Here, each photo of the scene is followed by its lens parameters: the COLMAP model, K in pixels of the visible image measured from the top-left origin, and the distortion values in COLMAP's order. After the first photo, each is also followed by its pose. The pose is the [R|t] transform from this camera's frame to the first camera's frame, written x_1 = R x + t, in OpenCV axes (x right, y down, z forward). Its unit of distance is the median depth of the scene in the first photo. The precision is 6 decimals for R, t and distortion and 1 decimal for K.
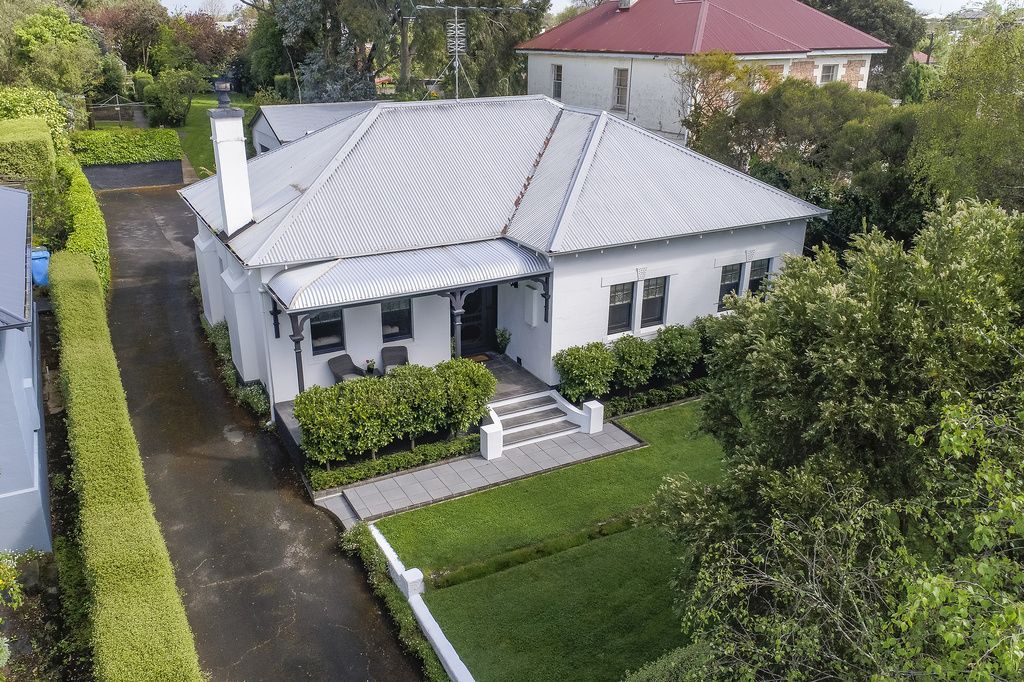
lens RADIAL K [[810.5, 0, 497.3], [0, 810.5, 339.1], [0, 0, 1]] dist [-0.000153, 0.005710]
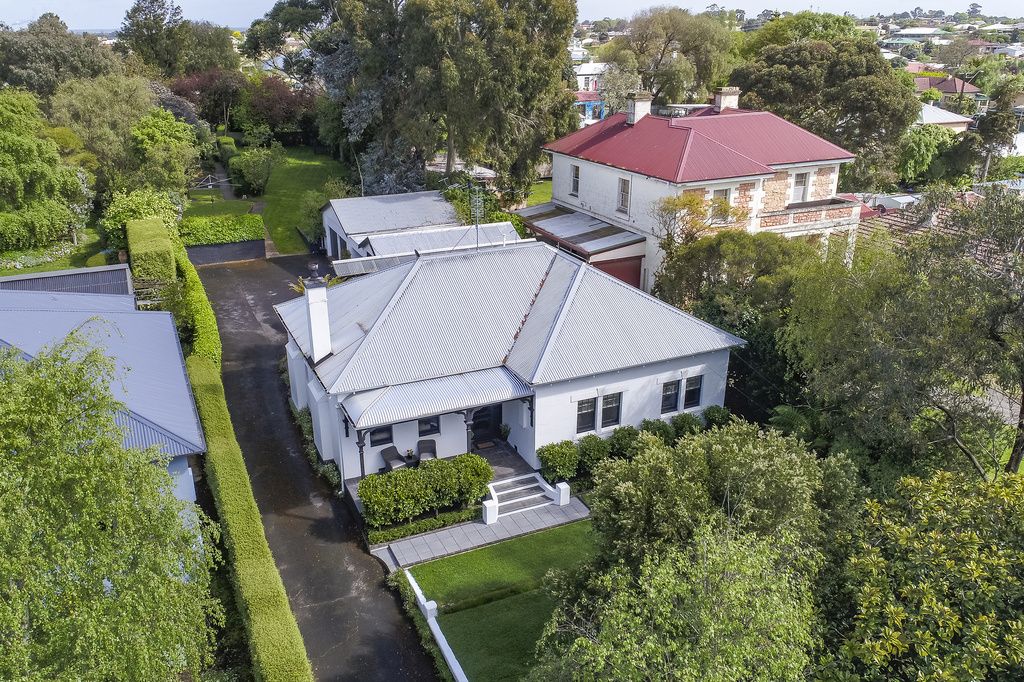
lens RADIAL K [[811.1, 0, 510.6], [0, 811.1, 344.1], [0, 0, 1]] dist [0.003575, 0.001462]
pose [[0.998621, 0.017711, -0.049426, 0.092019], [-0.017403, 0.999826, 0.006648, -0.177472], [0.049535, -0.005779, 0.998756, -0.441379]]
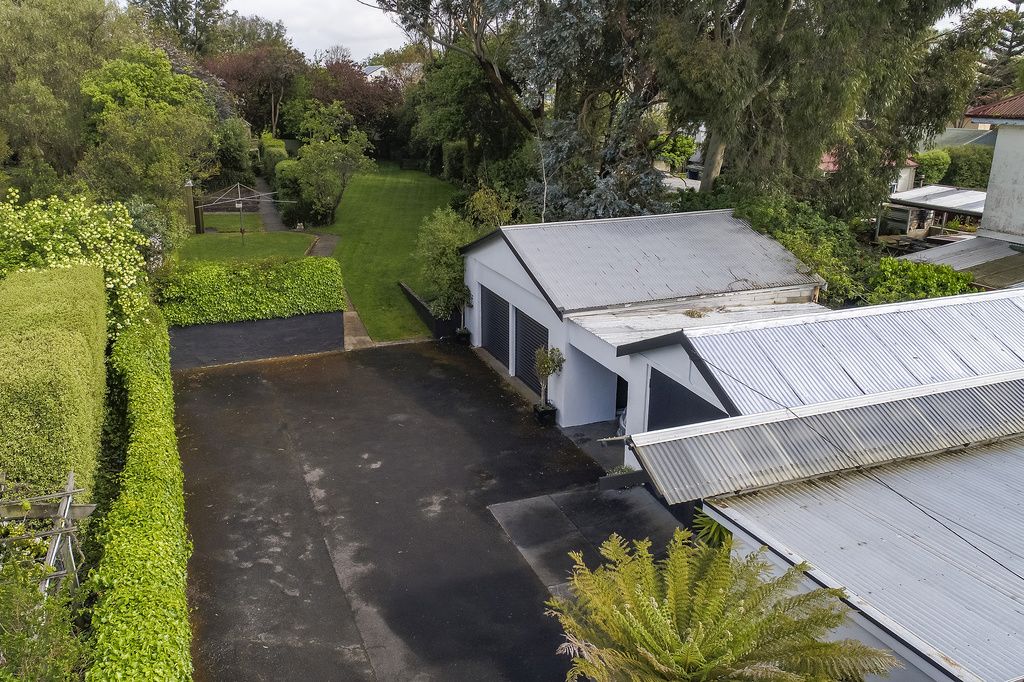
lens RADIAL K [[810.5, 0, 497.3], [0, 810.5, 339.1], [0, 0, 1]] dist [-0.000153, 0.005710]
pose [[0.993108, 0.031143, -0.112990, -0.495793], [-0.037084, 0.998017, -0.050867, -0.399593], [0.111182, 0.054706, 0.992293, 1.027282]]
